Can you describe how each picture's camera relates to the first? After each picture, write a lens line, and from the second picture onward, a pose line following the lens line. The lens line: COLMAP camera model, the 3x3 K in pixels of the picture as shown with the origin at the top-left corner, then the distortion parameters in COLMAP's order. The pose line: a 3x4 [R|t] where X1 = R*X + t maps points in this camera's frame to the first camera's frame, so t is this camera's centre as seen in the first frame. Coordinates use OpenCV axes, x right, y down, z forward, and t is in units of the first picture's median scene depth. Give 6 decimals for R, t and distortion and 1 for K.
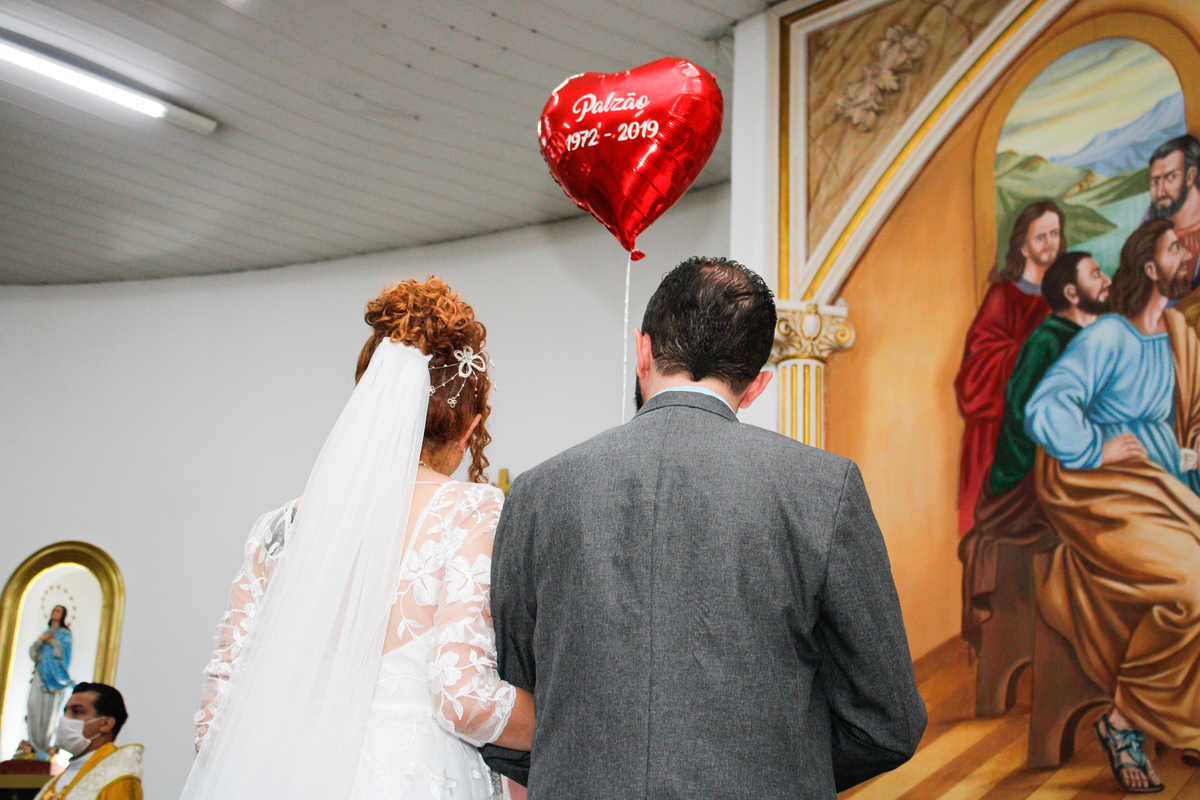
lens RADIAL K [[1703.4, 0, 600.9], [0, 1703.4, 389.6], [0, 0, 1]] dist [-0.032266, 0.037291]
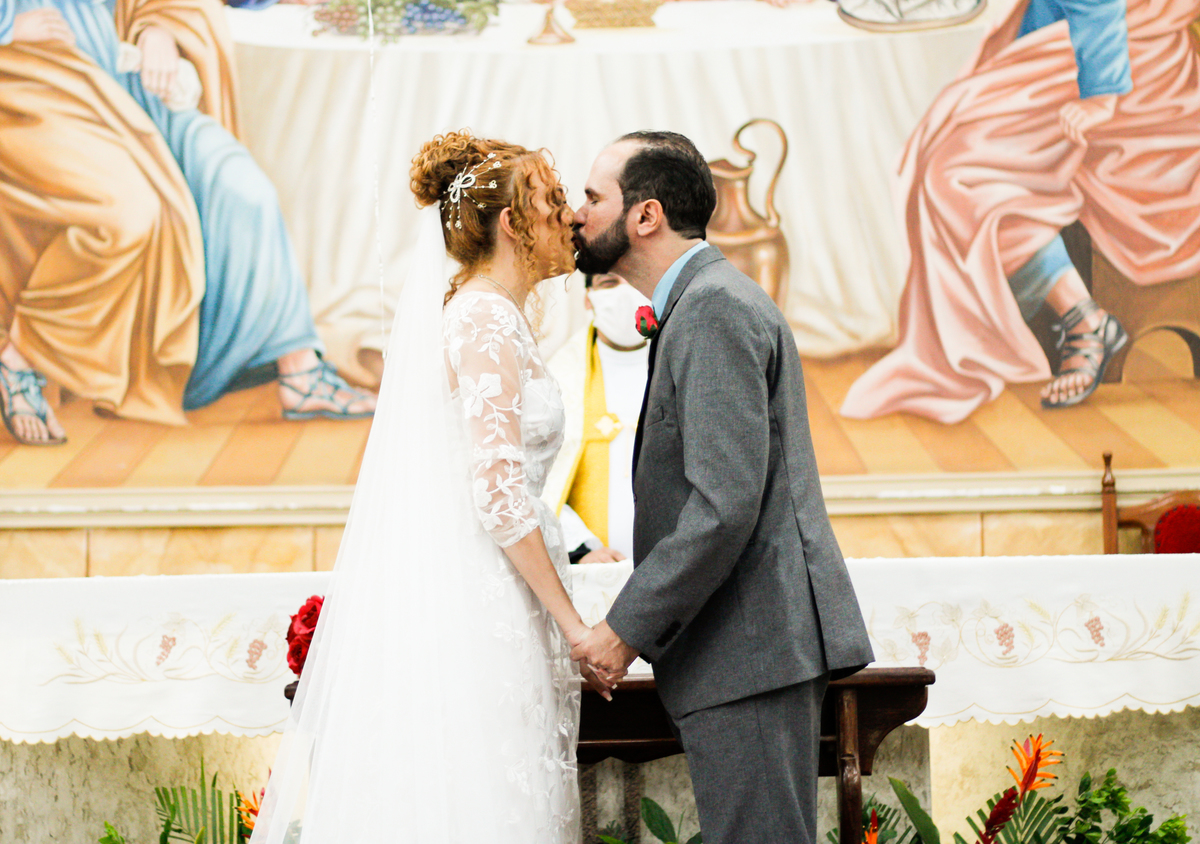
lens RADIAL K [[3291.4, 0, 522.4], [0, 3291.4, 381.0], [0, 0, 1]] dist [-0.106796, 0.176367]
pose [[0.622309, 0.031636, 0.782133, -0.728686], [-0.232496, 0.961562, 0.146094, -0.080106], [-0.747447, -0.272758, 0.605744, -0.149908]]
